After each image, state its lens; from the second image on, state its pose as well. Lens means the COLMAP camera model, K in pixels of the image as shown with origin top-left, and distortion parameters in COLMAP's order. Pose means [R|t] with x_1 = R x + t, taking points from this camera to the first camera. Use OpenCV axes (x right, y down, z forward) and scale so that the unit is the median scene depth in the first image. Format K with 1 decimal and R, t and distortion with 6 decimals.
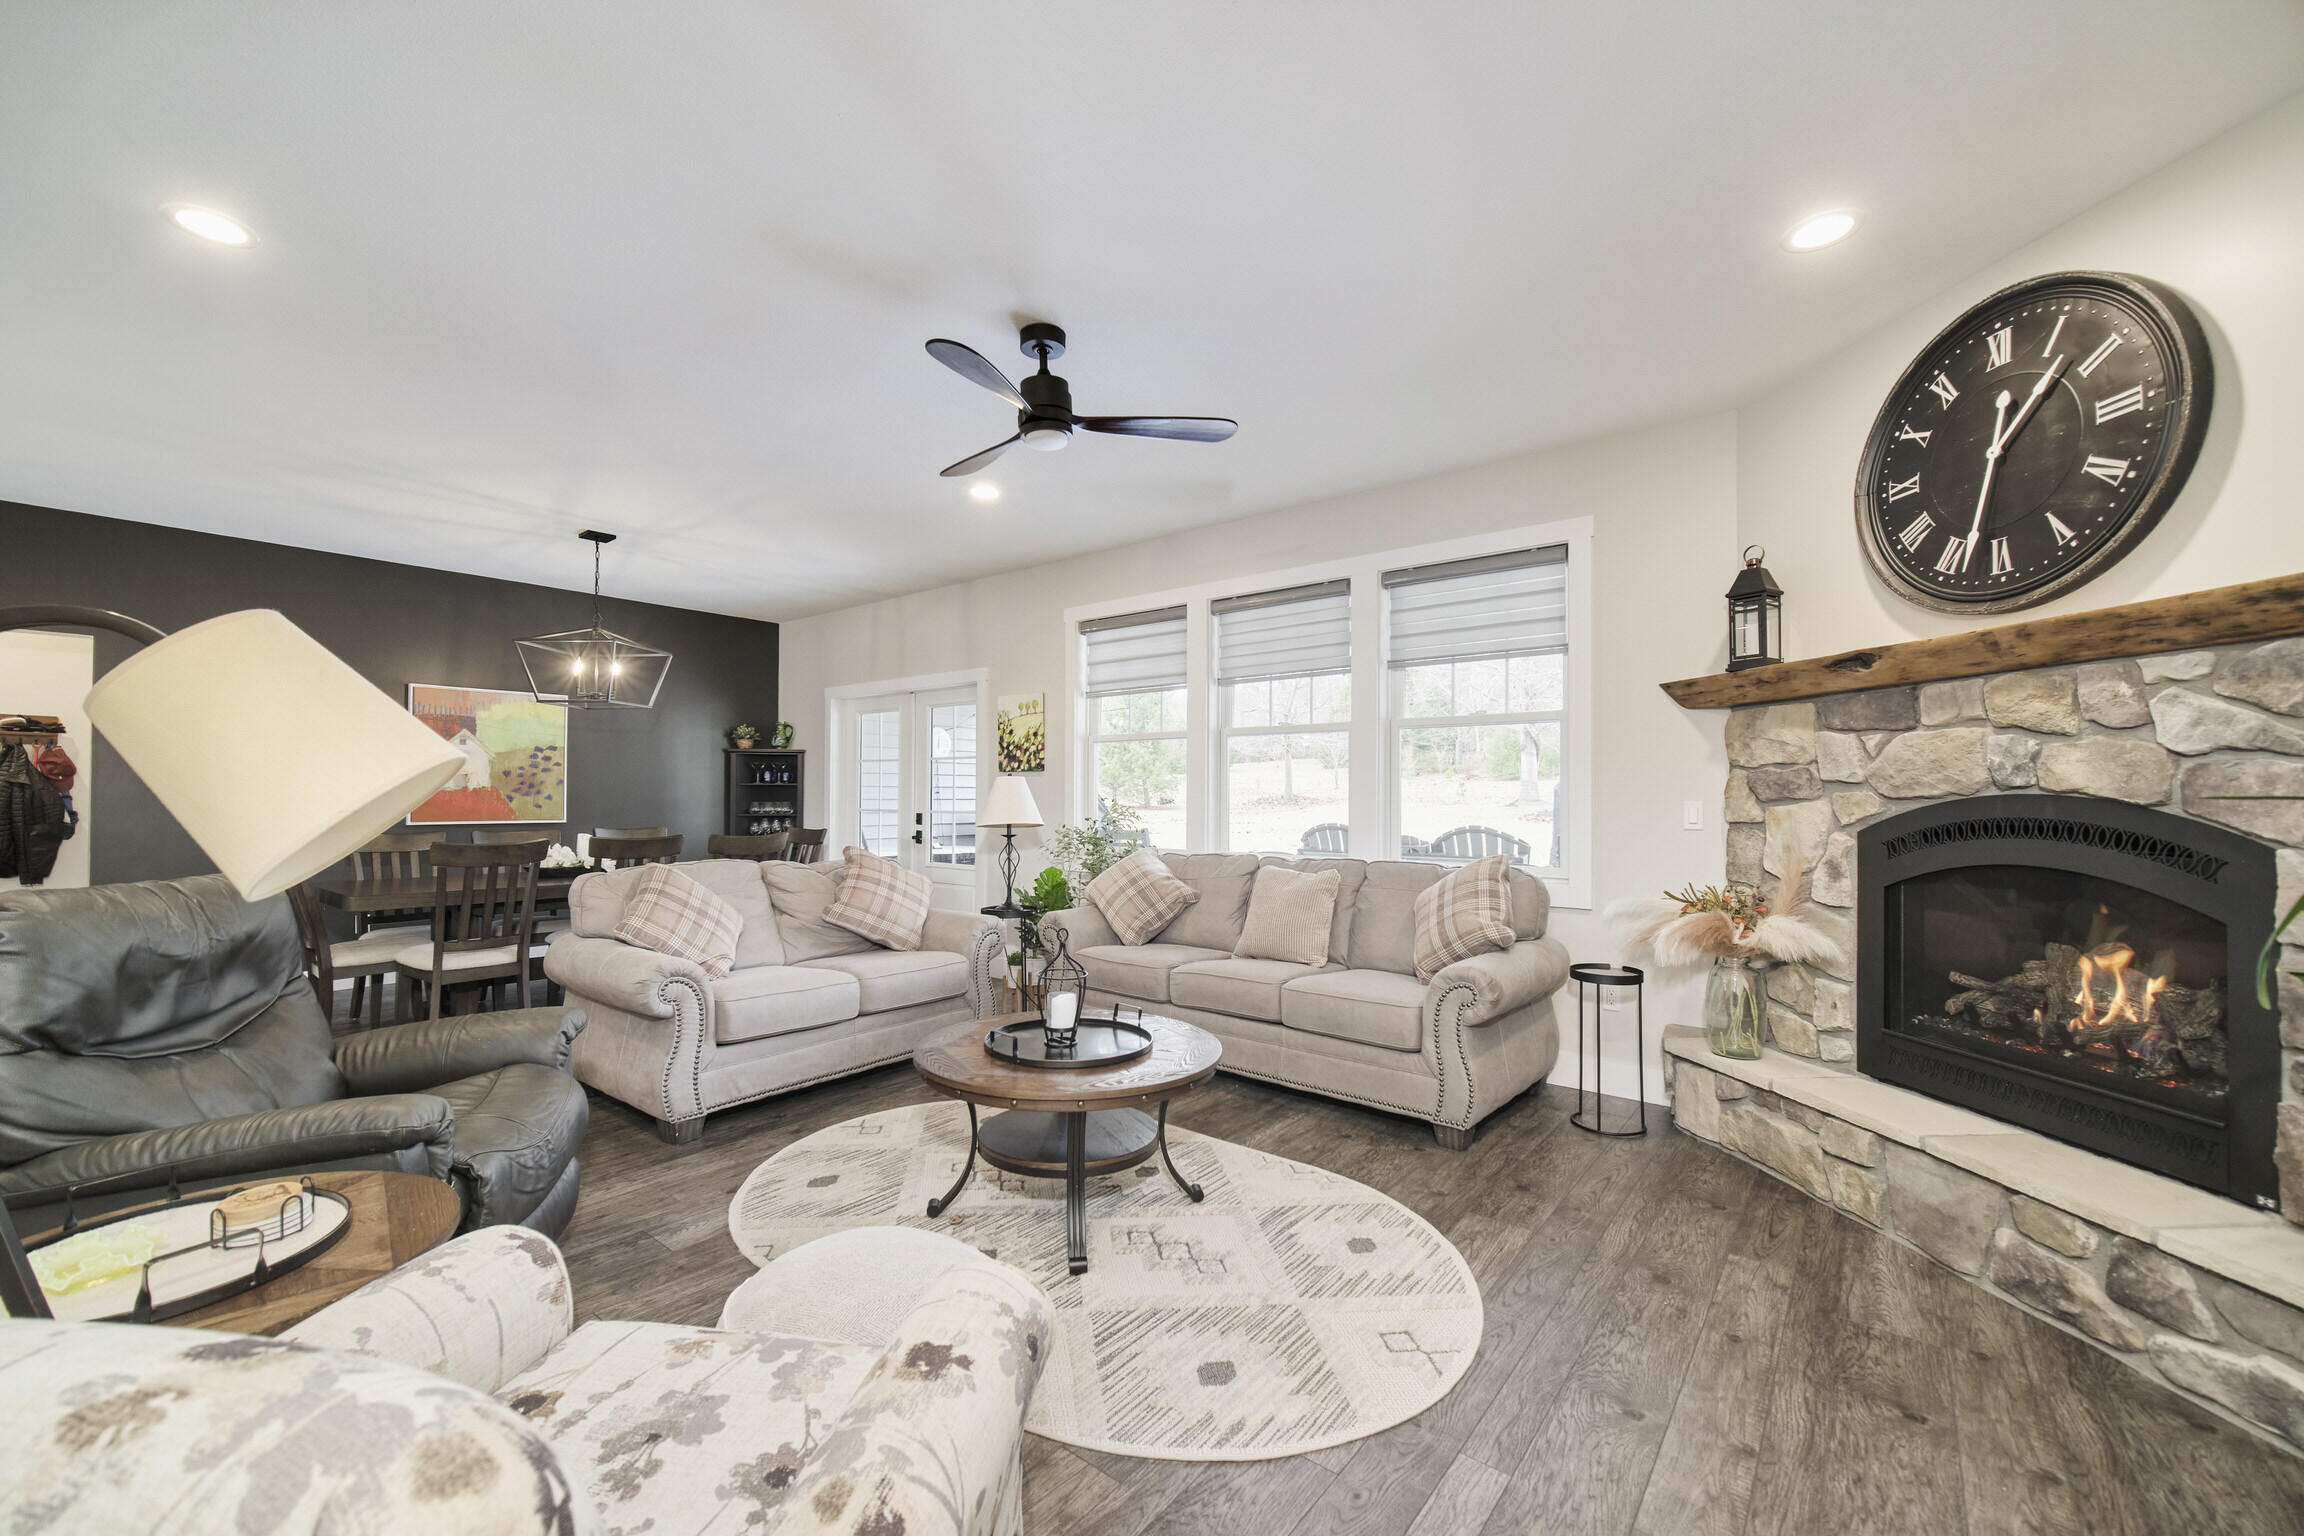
lens RADIAL K [[928.0, 0, 1155.3], [0, 928.0, 790.6], [0, 0, 1]] dist [0.002193, -0.000445]
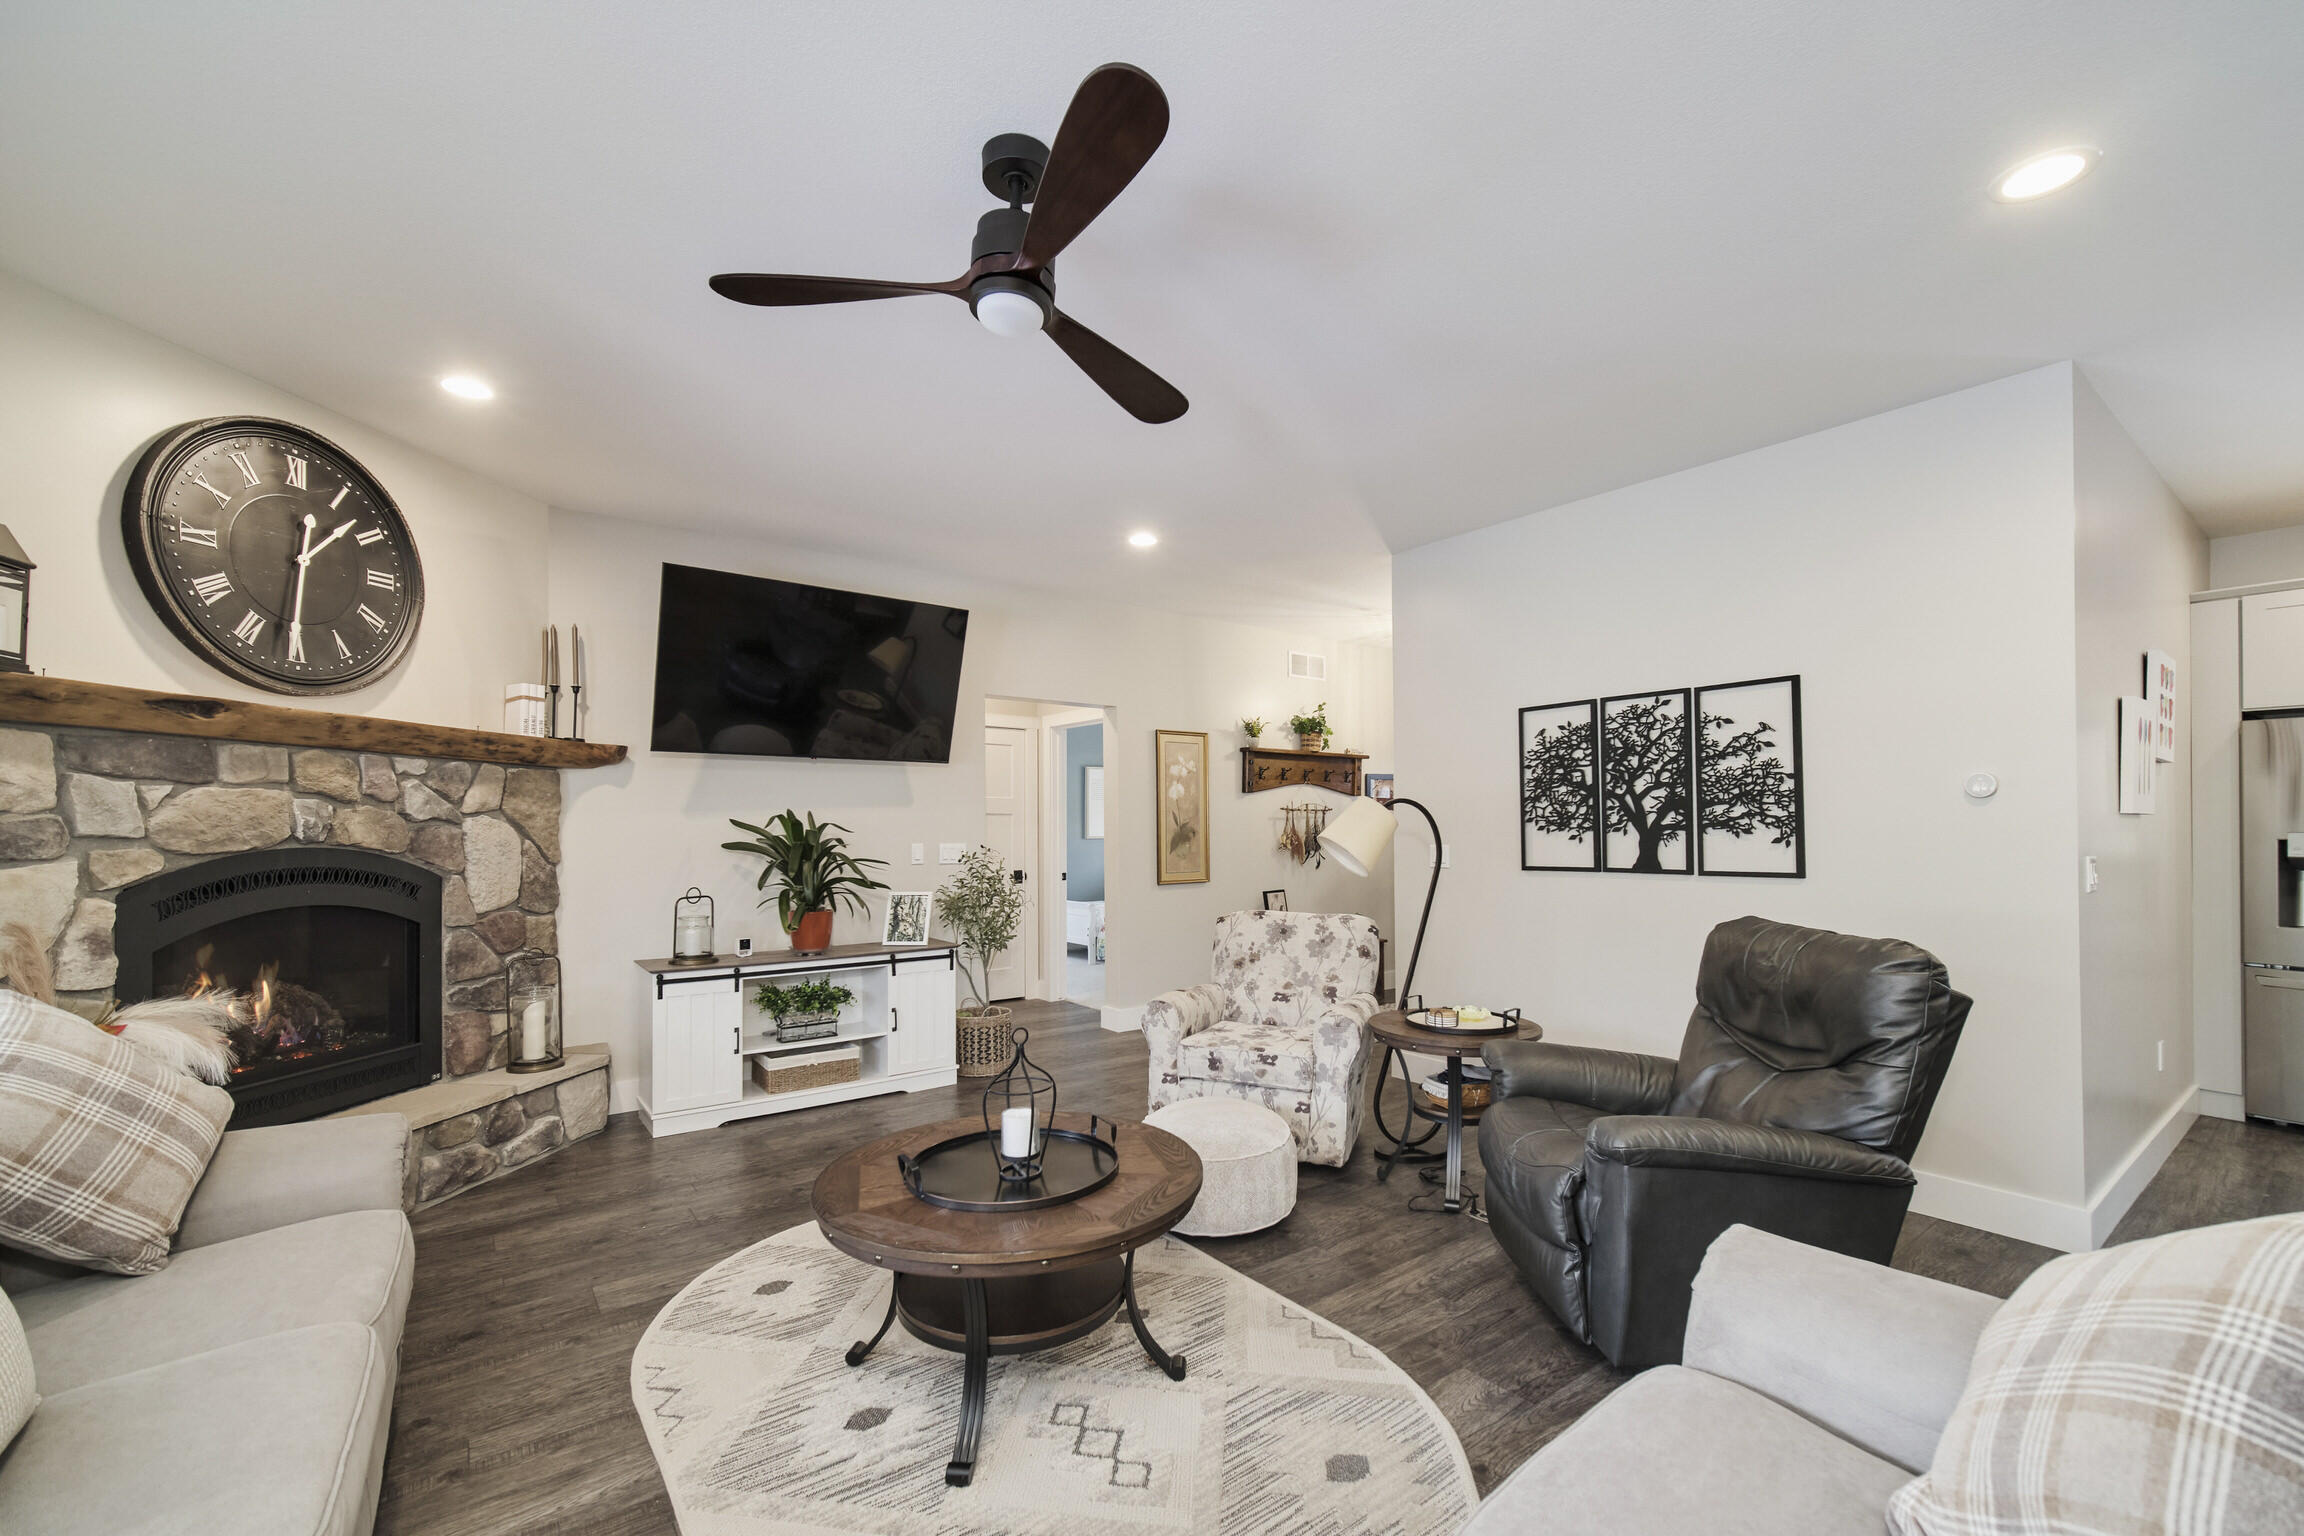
lens RADIAL K [[928.0, 0, 1150.7], [0, 928.0, 820.8], [0, 0, 1]] dist [0.002193, -0.000445]
pose [[-0.968871, 0.000601, 0.247566, -0.367761], [-0.002682, 0.999913, -0.012924, -0.015984], [-0.247553, -0.013186, -0.968785, 1.573293]]
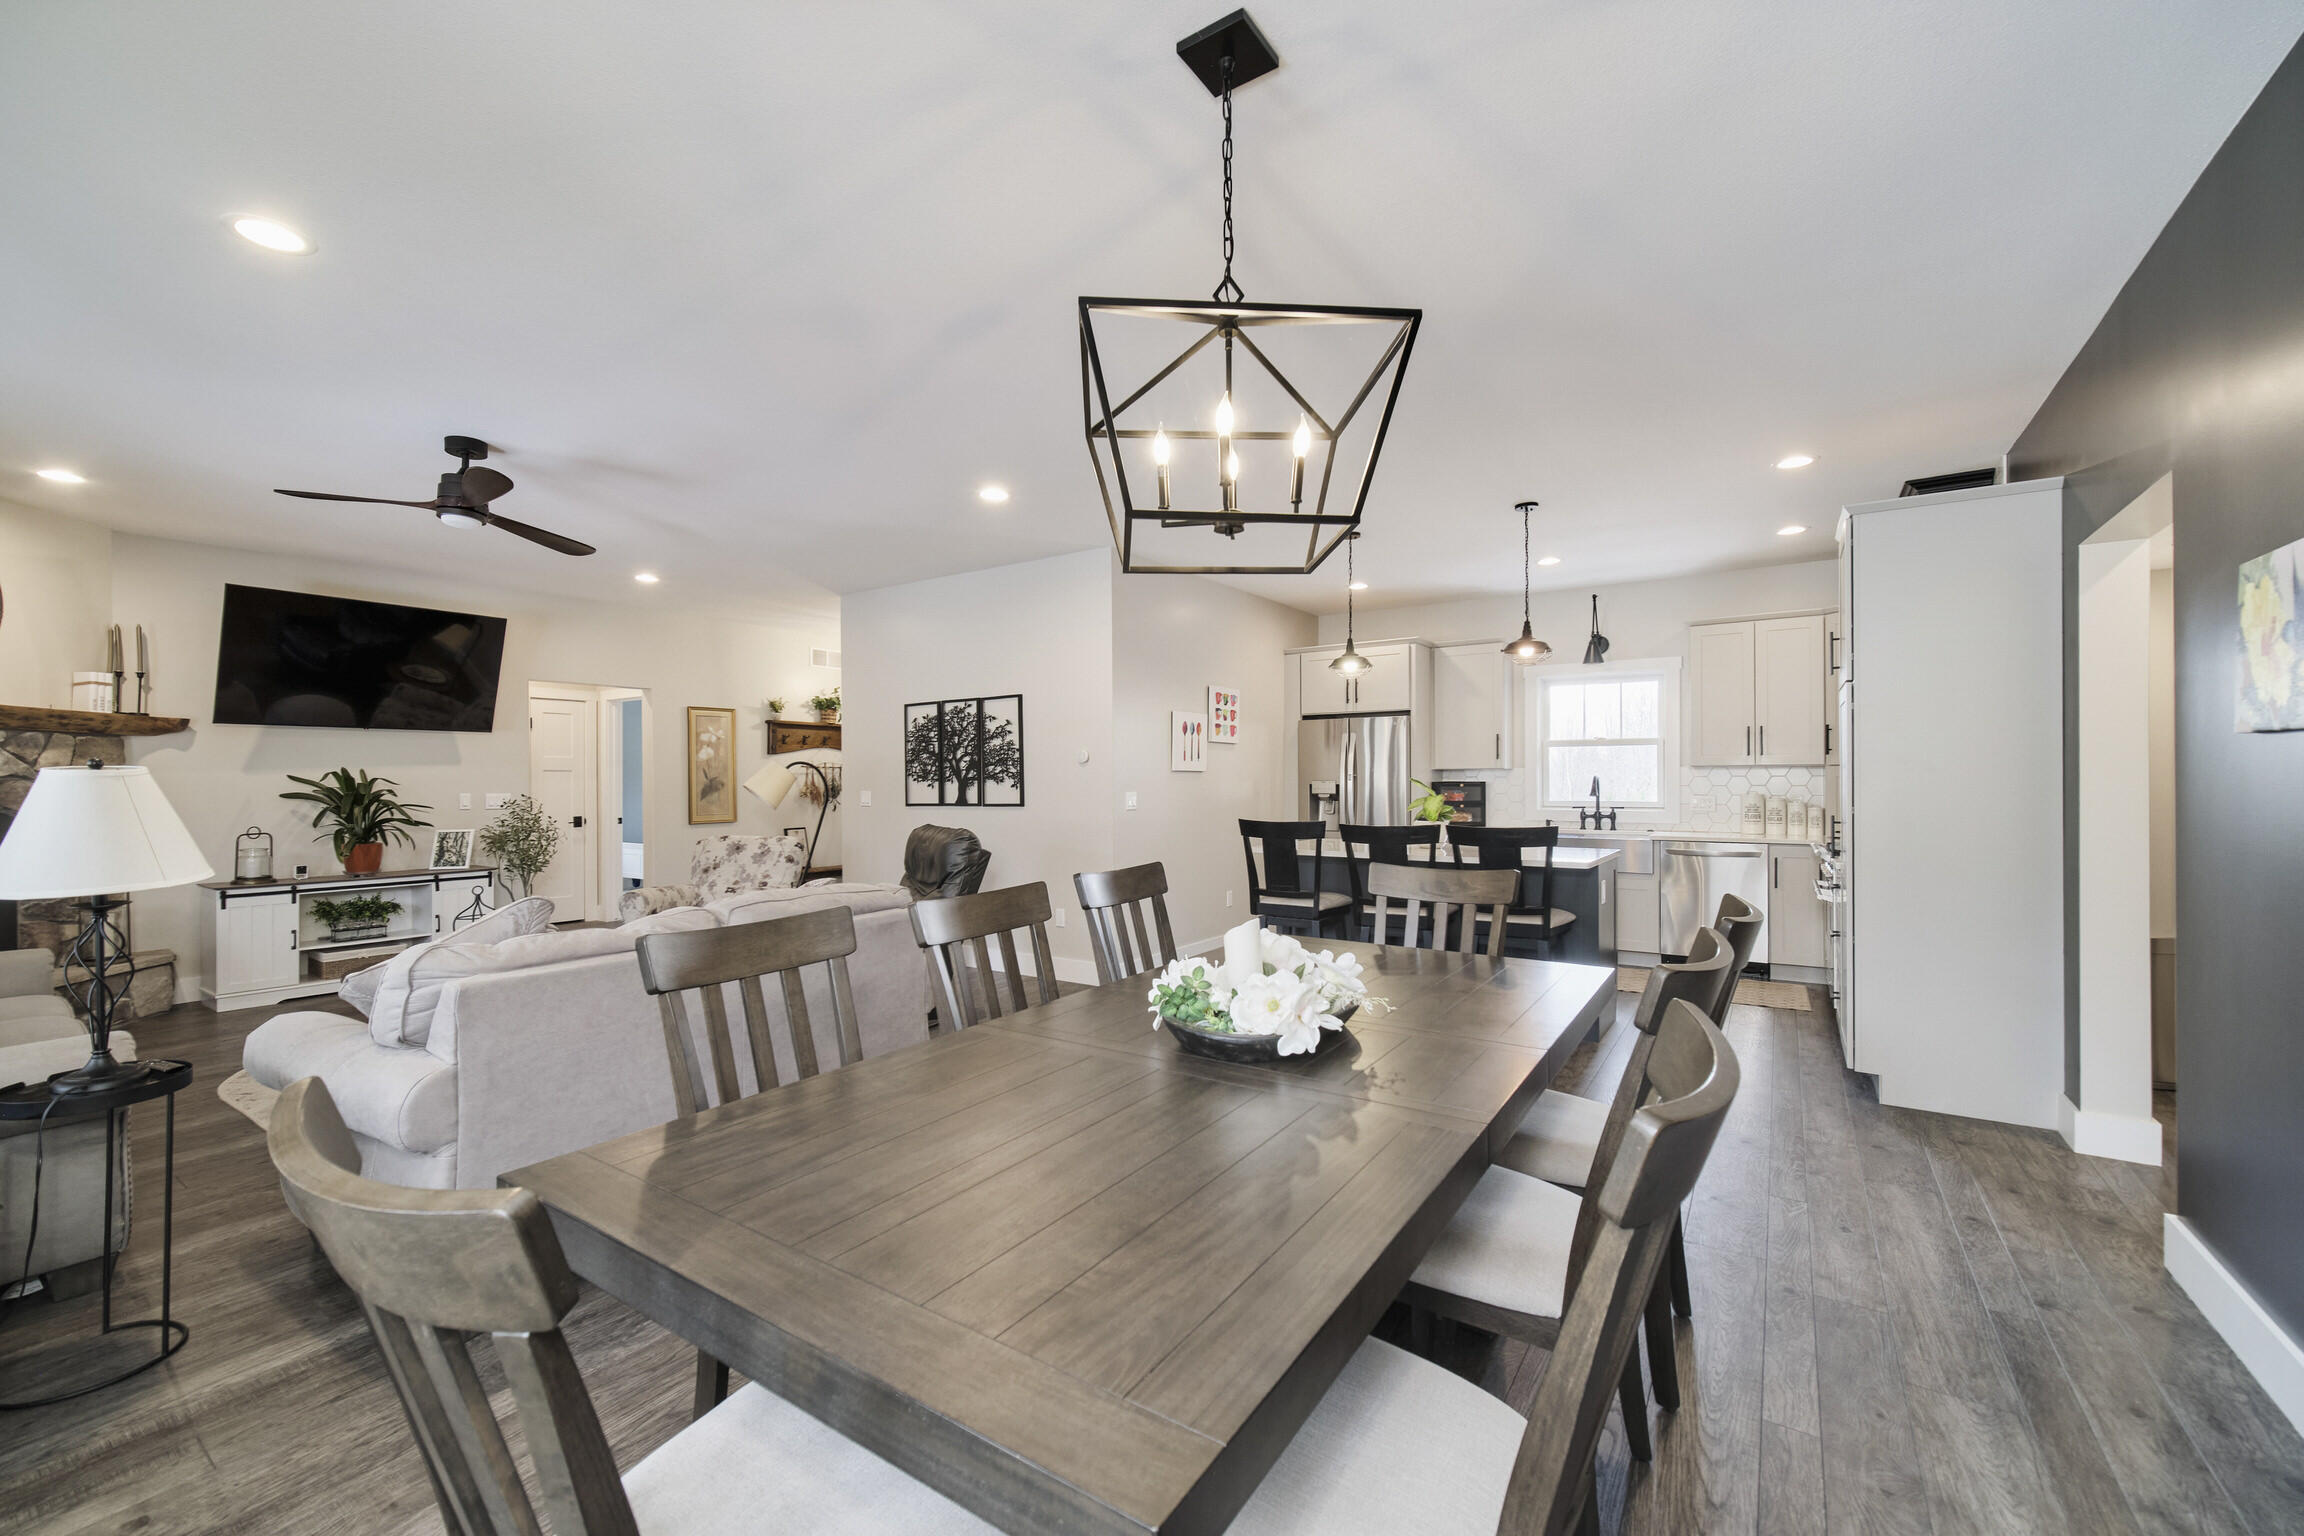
lens RADIAL K [[928.0, 0, 1140.0], [0, 928.0, 771.7], [0, 0, 1]] dist [0.002193, -0.000445]
pose [[-0.997901, 0.002588, -0.064706, -0.970578], [0.003676, 0.999854, -0.016702, -0.004950], [0.064653, -0.016905, -0.997765, 2.319150]]
